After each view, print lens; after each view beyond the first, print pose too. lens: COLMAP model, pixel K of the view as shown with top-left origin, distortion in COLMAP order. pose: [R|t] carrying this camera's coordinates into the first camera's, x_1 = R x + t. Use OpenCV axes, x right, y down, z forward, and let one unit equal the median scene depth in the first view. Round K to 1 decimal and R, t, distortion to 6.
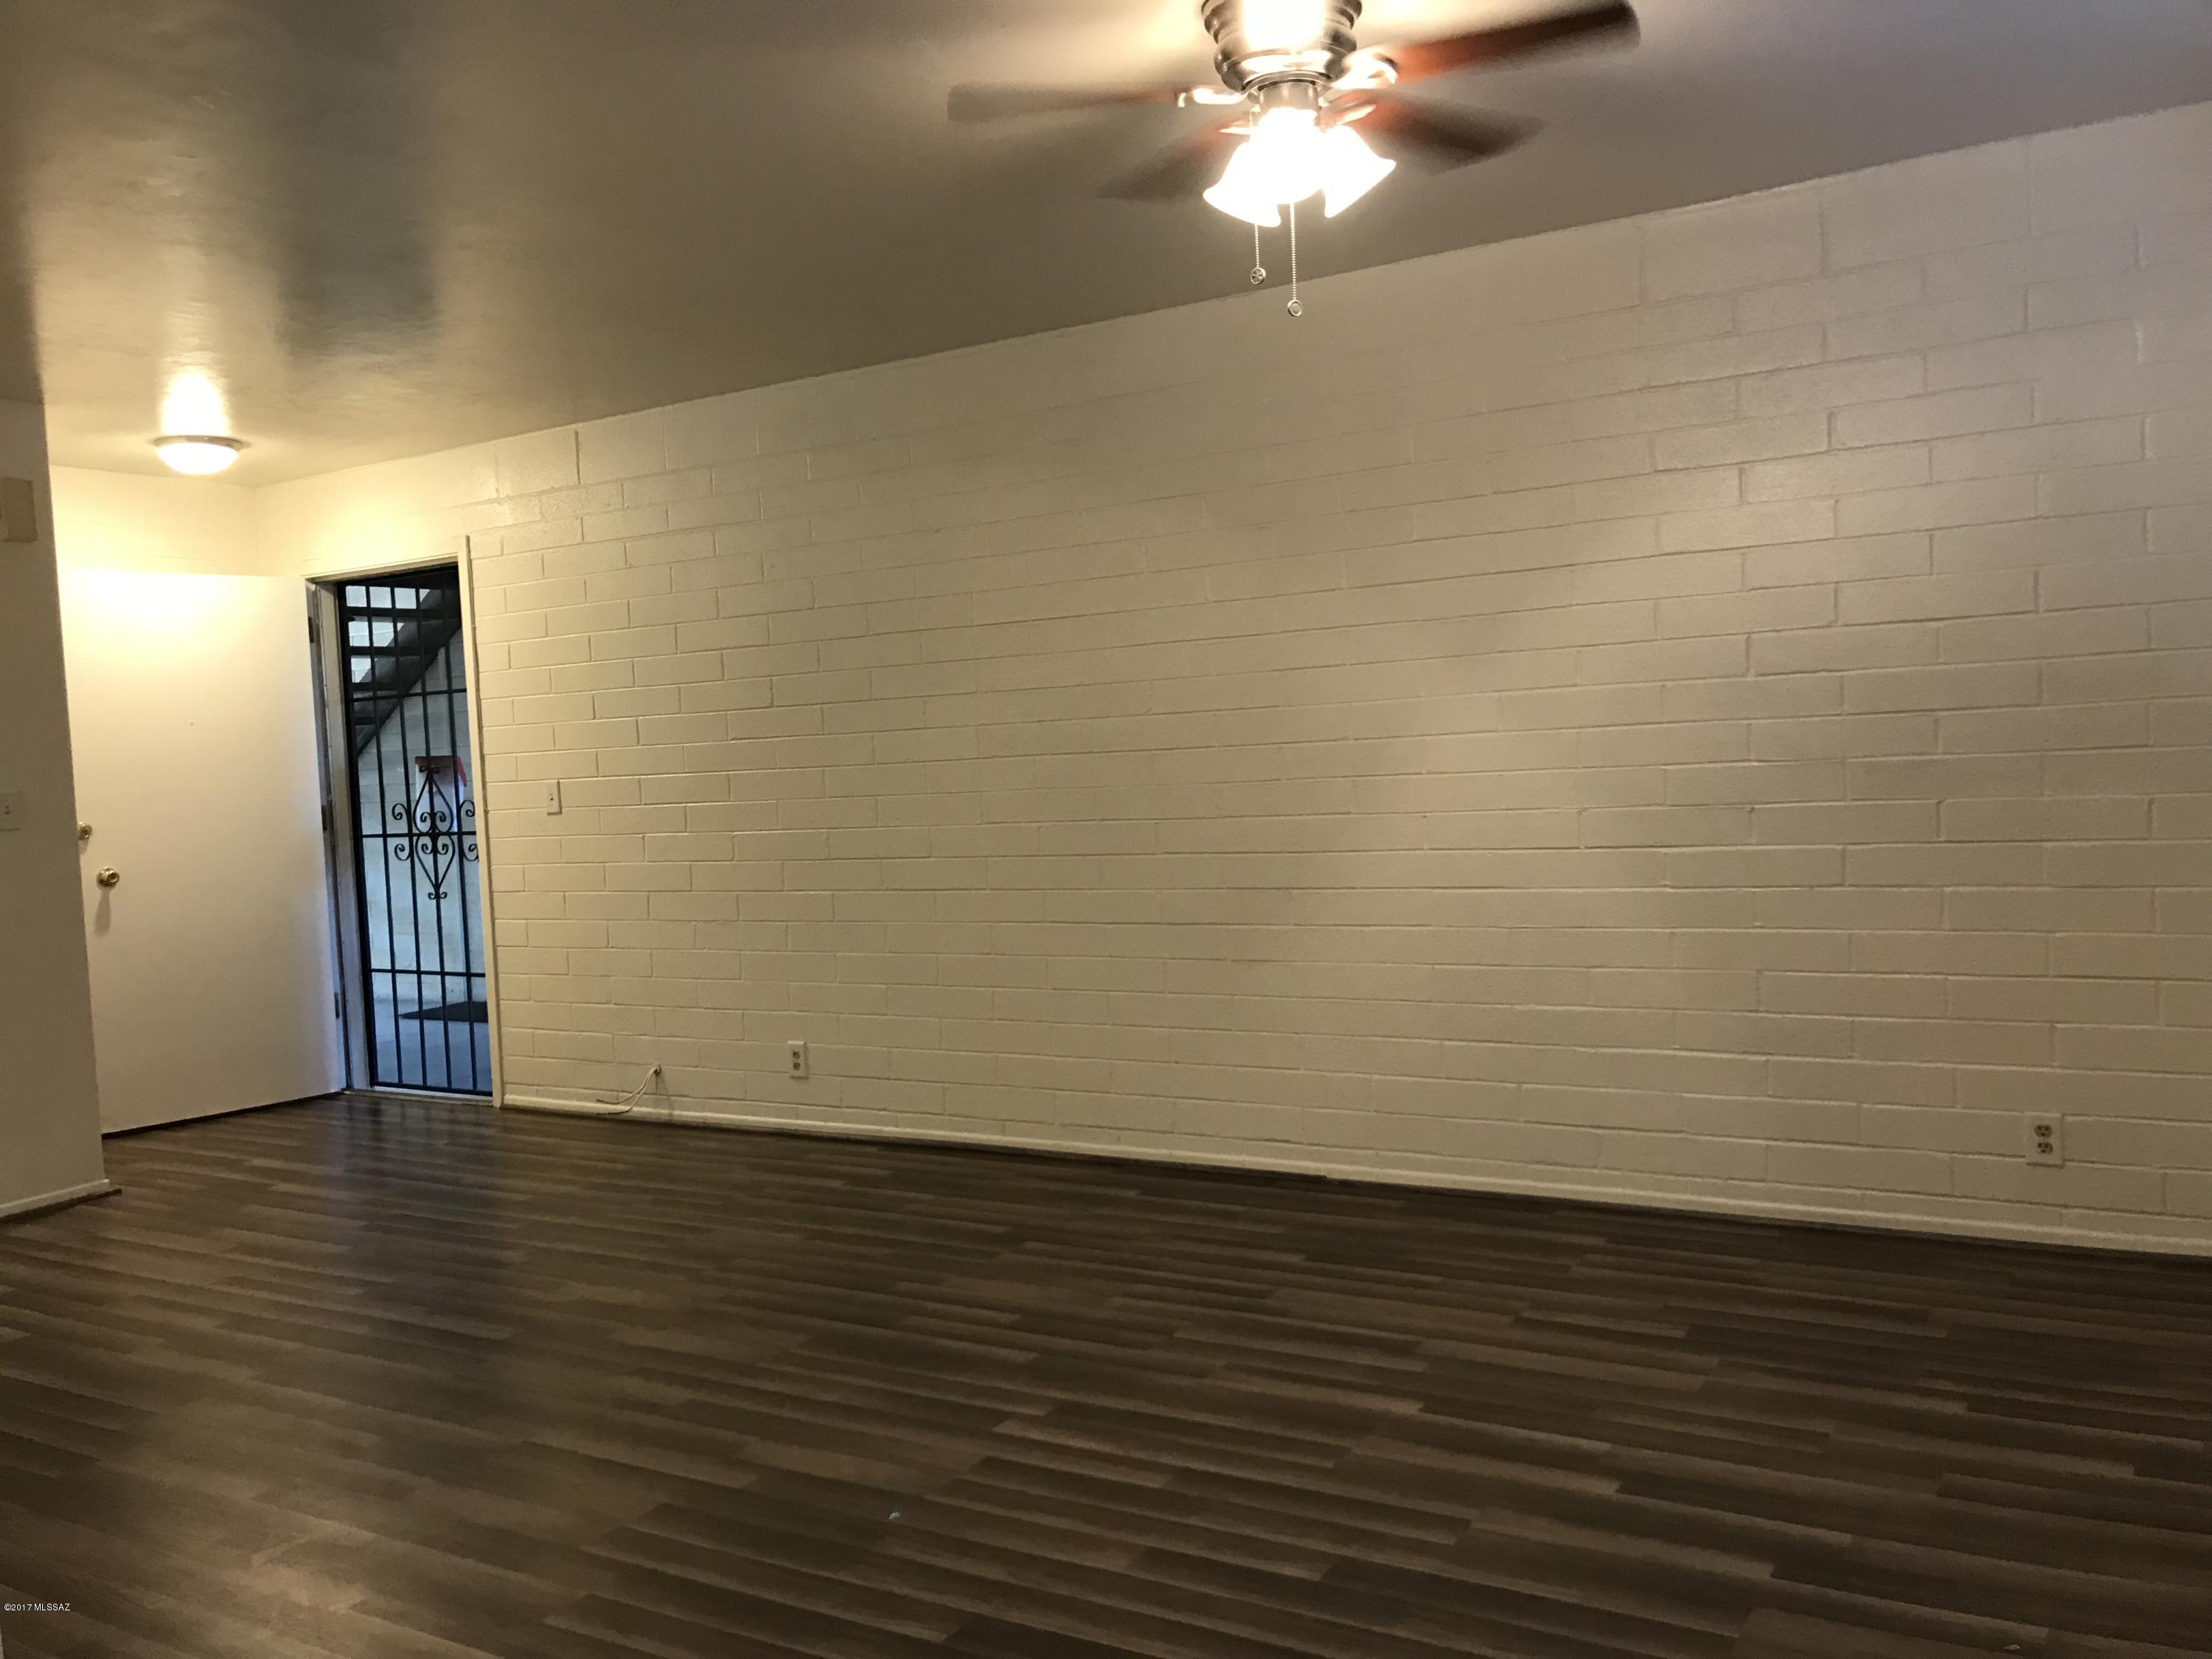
lens RADIAL K [[1843.3, 0, 1106.0], [0, 1843.3, 829.5], [0, 0, 1]] dist [-0.000671, 0.006385]
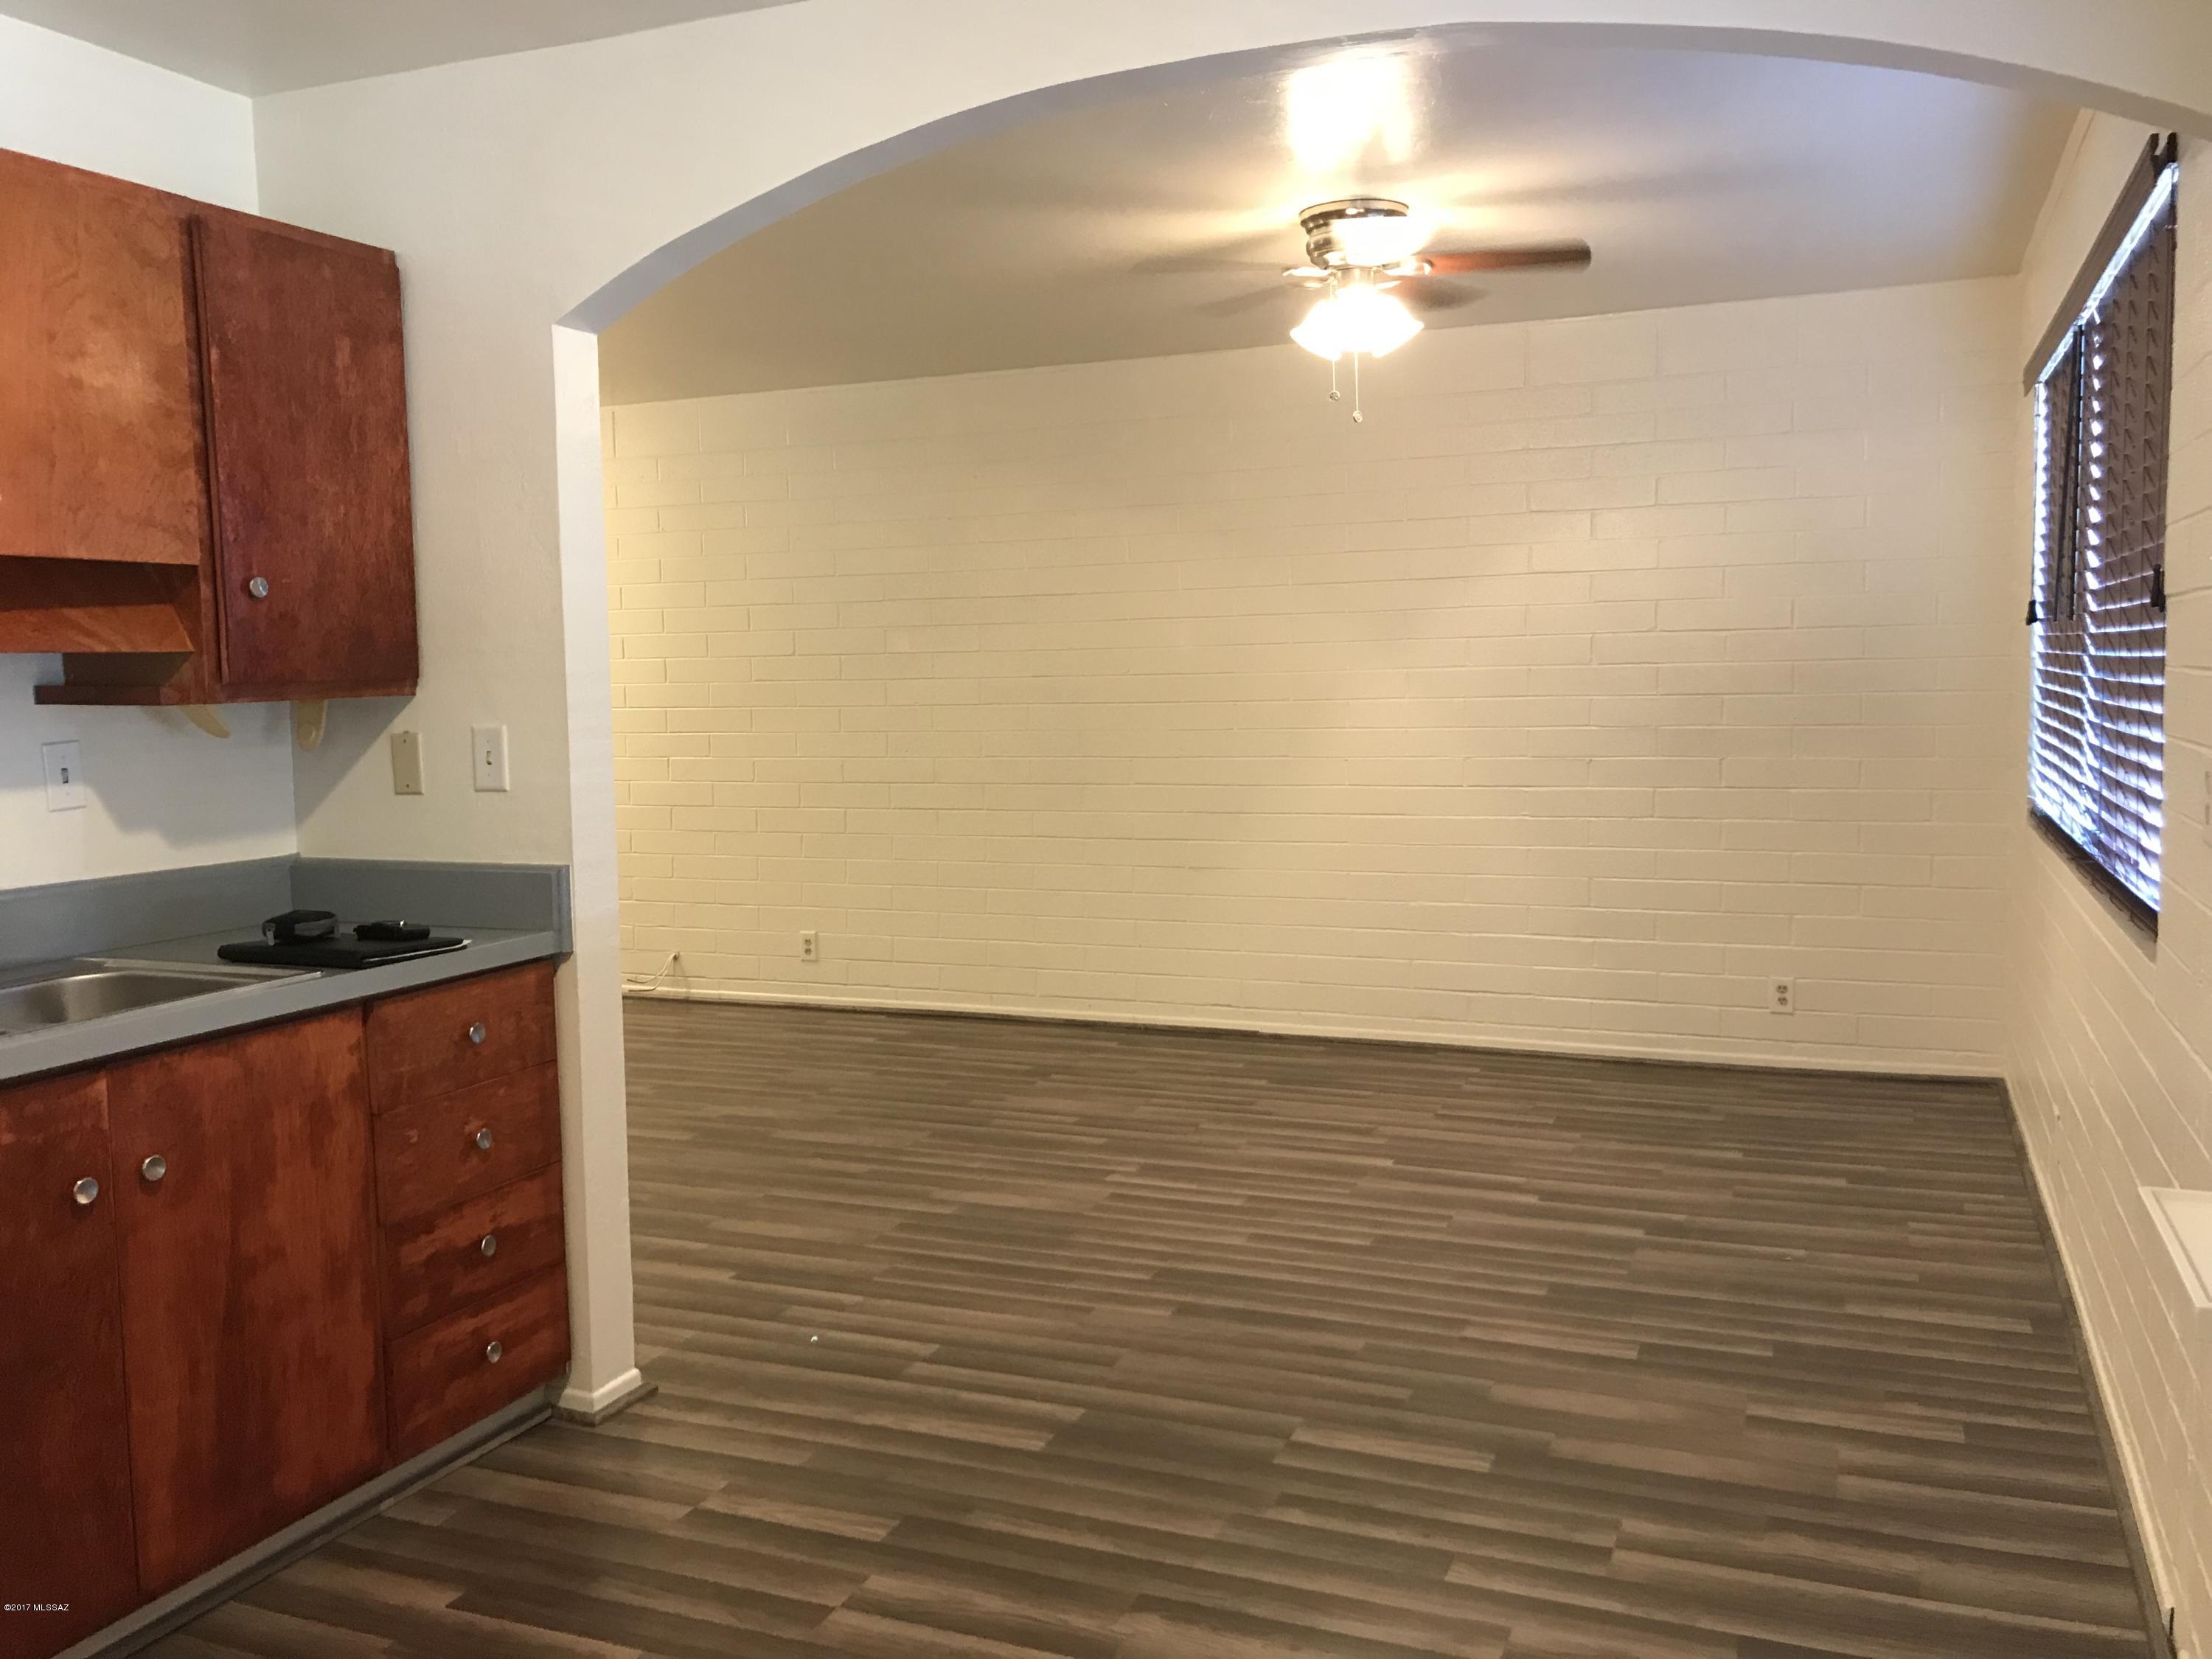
lens RADIAL K [[1843.3, 0, 1106.0], [0, 1843.3, 829.5], [0, 0, 1]] dist [-0.000671, 0.006385]
pose [[0.988191, 0.019426, 0.151993, -0.262588], [-0.024689, 0.999157, 0.032811, 0.005273], [-0.151227, -0.036176, 0.987837, -0.377442]]
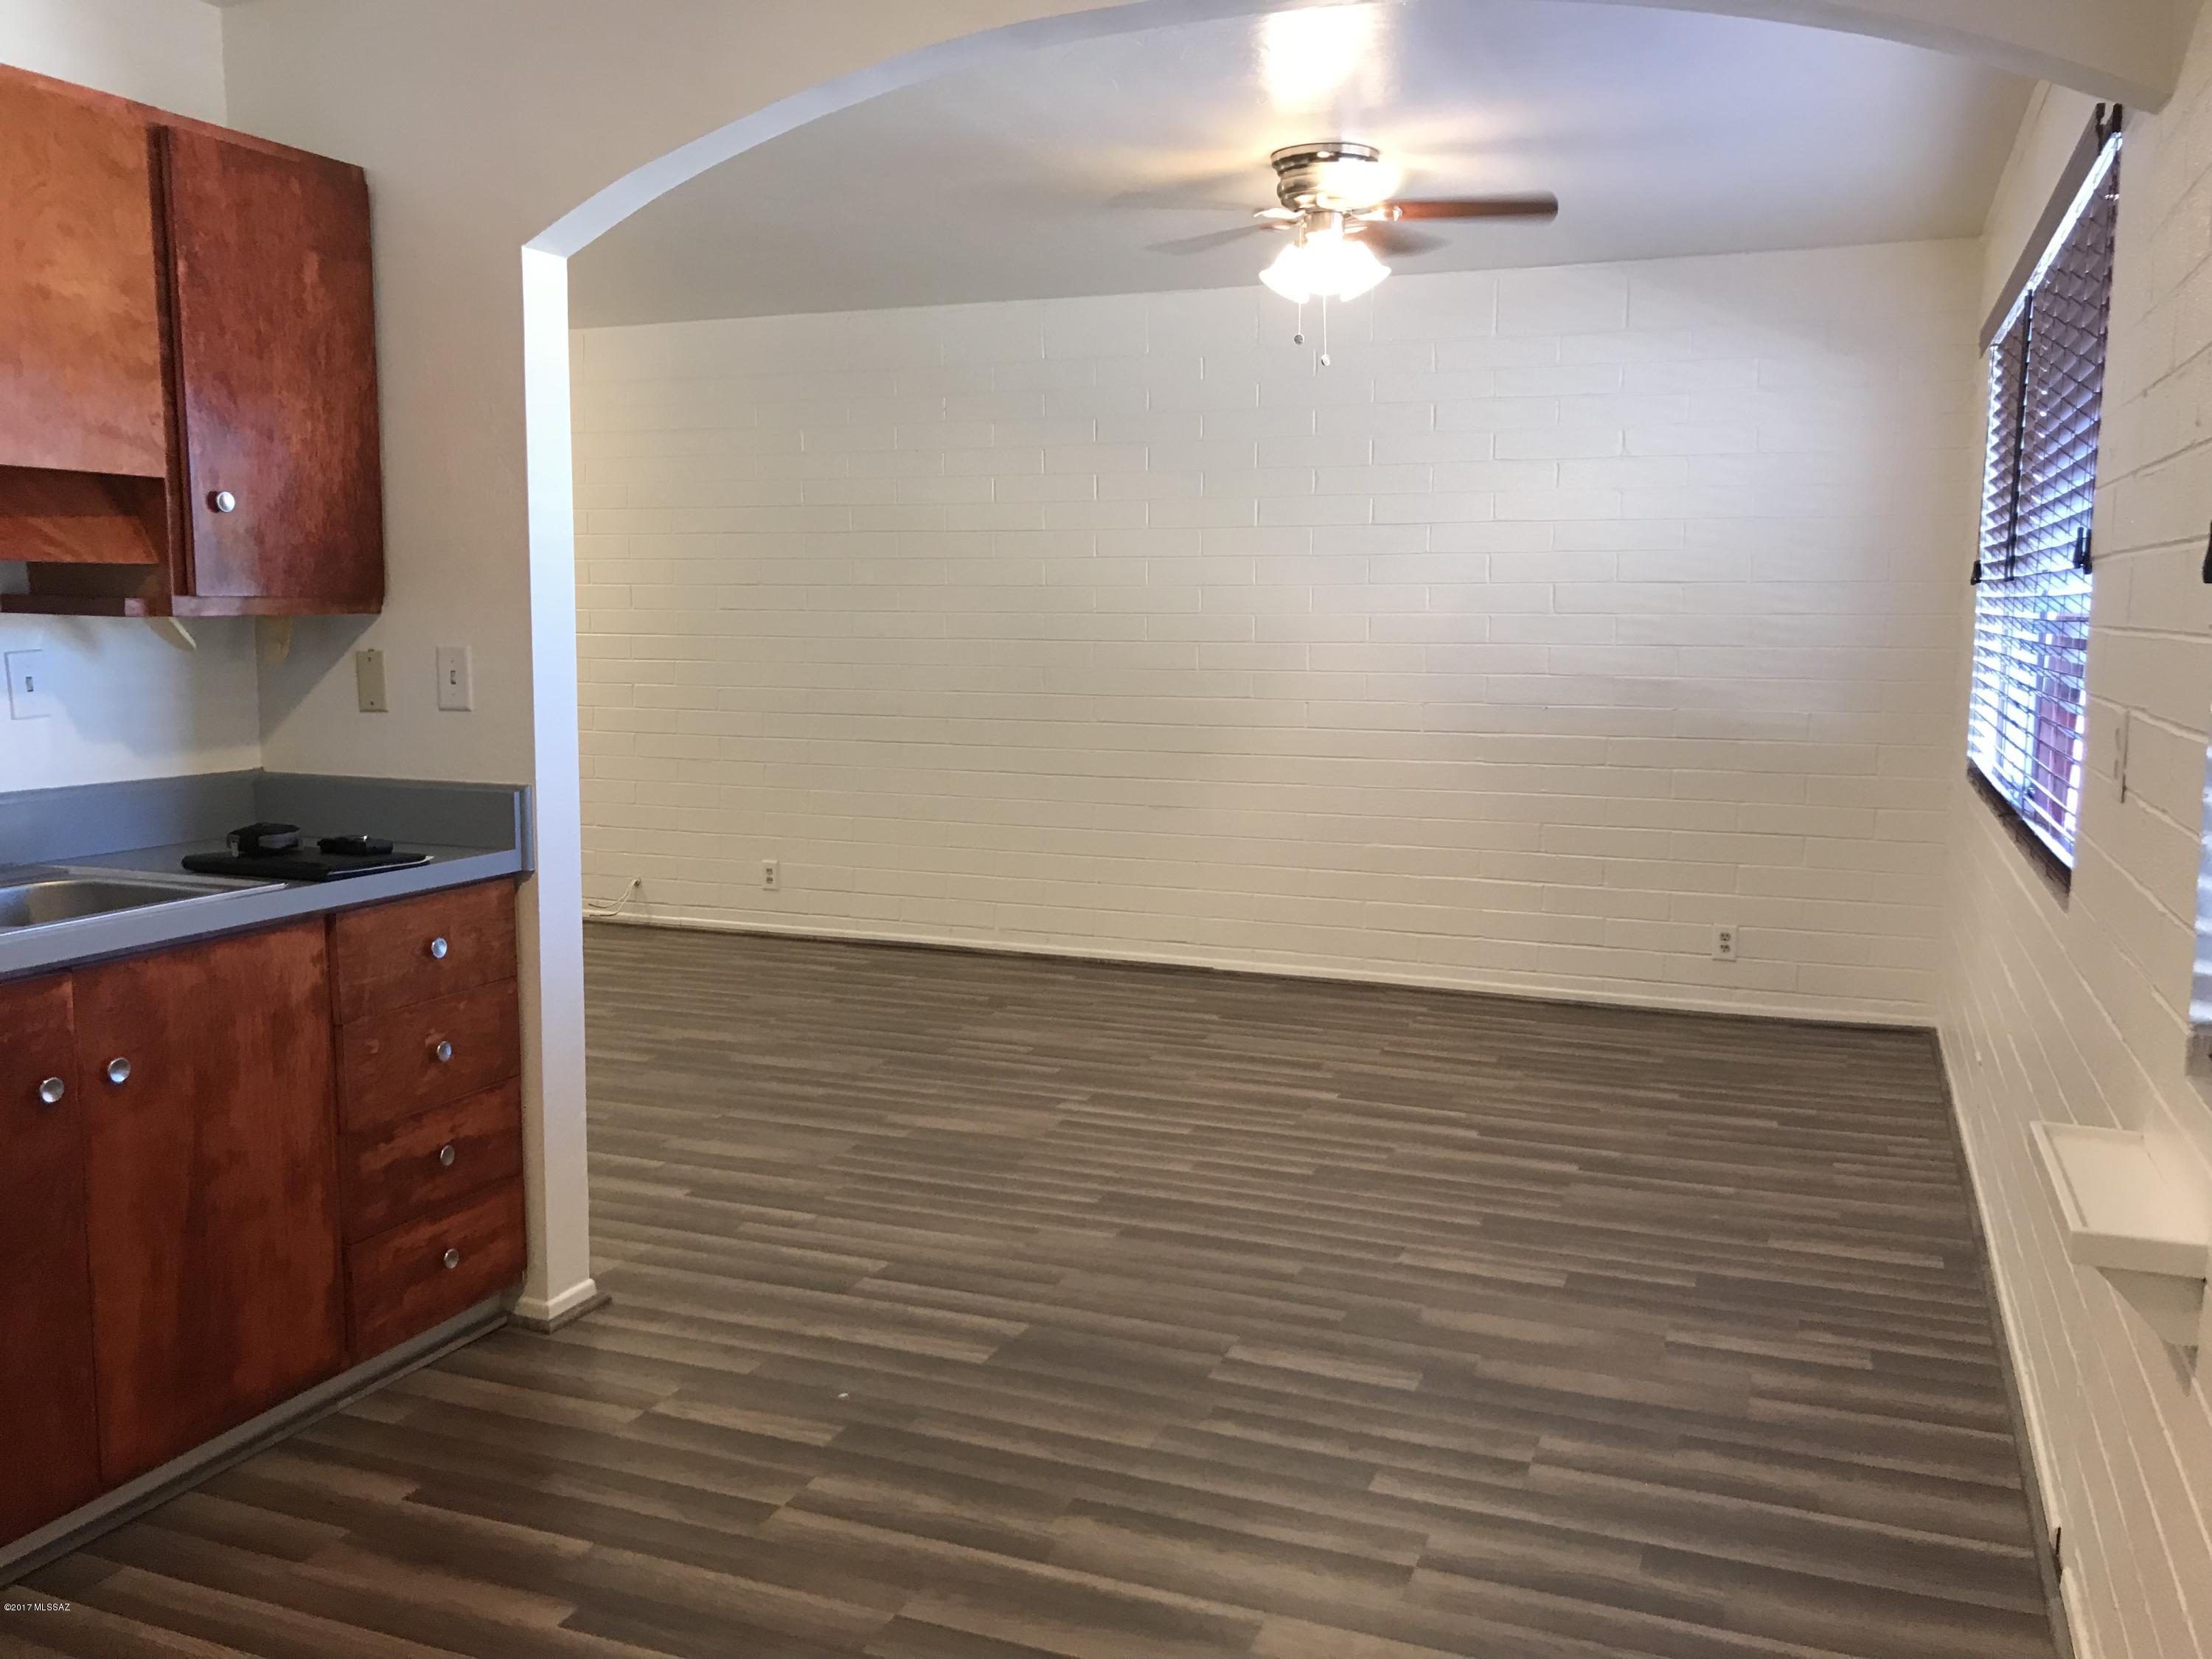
lens RADIAL K [[1843.3, 0, 1106.0], [0, 1843.3, 829.5], [0, 0, 1]] dist [-0.000671, 0.006385]
pose [[0.984632, 0.036705, 0.170742, -0.259147], [-0.048411, 0.996716, 0.064911, 0.007694], [-0.167798, -0.072180, 0.983175, -0.397617]]
